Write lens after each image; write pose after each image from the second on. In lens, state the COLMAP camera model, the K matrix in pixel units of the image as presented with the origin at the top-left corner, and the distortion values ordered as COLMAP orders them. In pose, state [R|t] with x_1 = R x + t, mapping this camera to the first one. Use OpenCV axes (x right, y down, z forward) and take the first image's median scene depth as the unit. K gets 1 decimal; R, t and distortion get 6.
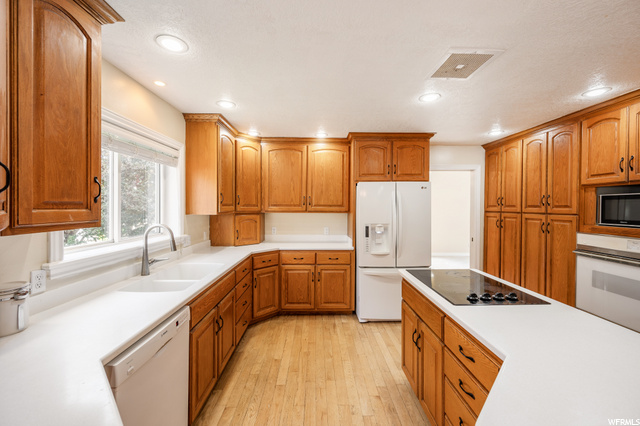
lens RADIAL K [[237.5, 0, 311.8], [0, 237.5, 208.3], [0, 0, 1]] dist [-0.000039, -0.000024]
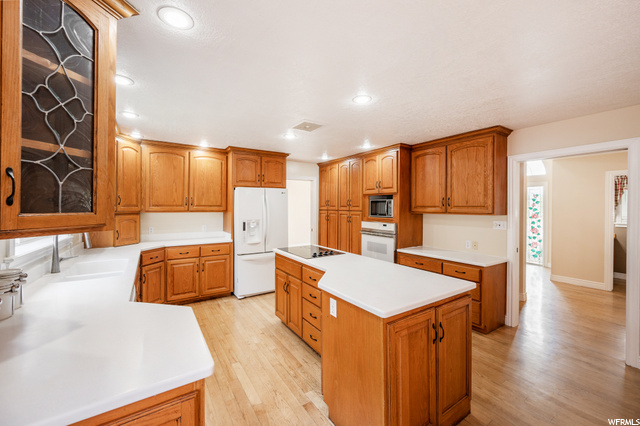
lens RADIAL K [[254.5, 0, 290.4], [0, 254.5, 206.0], [0, 0, 1]] dist [-0.000548, -0.000026]
pose [[0.868081, -0.000673, 0.496421, -0.216763], [0.004803, 0.999964, -0.007042, 0.000078], [-0.496399, 0.008497, 0.868053, -0.292097]]
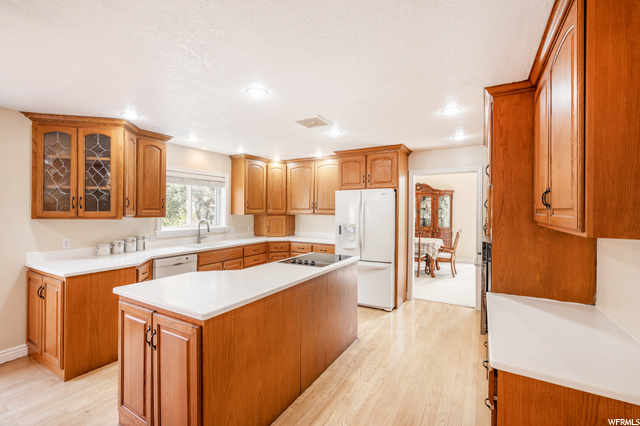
lens RADIAL K [[271.9, 0, 320.0], [0, 271.9, 213.0], [0, 0, 1]] dist [0.000511, 0.000036]
pose [[0.861359, 0.007154, -0.507946, 0.828791], [-0.005767, 0.999974, 0.004304, 0.002754], [0.507963, -0.000778, 0.861378, -0.288674]]
